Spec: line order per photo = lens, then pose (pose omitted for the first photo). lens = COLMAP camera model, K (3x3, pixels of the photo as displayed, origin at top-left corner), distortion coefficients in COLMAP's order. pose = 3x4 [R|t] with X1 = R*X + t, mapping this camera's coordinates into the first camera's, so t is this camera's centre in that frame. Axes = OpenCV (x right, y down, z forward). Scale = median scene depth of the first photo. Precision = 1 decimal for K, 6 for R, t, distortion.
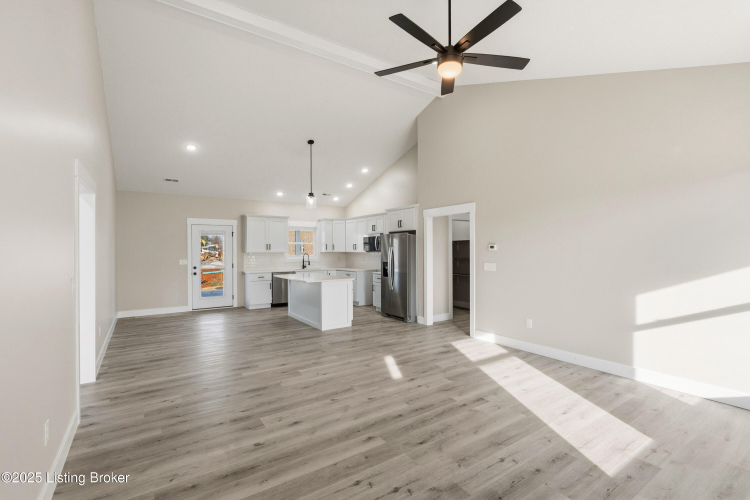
lens RADIAL K [[339.4, 0, 375.0], [0, 339.4, 250.0], [0, 0, 1]] dist [0.001513, 0.000429]
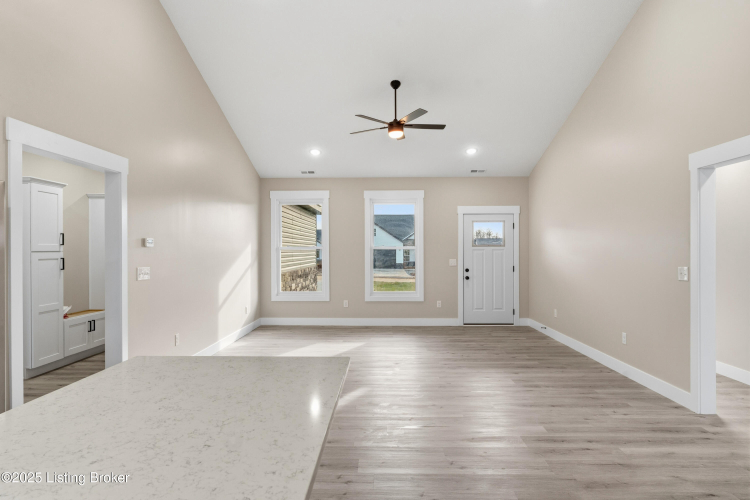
lens RADIAL K [[436.4, 0, 375.0], [0, 436.4, 250.0], [0, 0, 1]] dist [0.004257, 0.001215]
pose [[-0.814800, 0.007833, 0.579690, -0.642475], [0.006886, 0.999969, -0.003833, 0.018287], [-0.579702, 0.000869, -0.814828, 1.962090]]
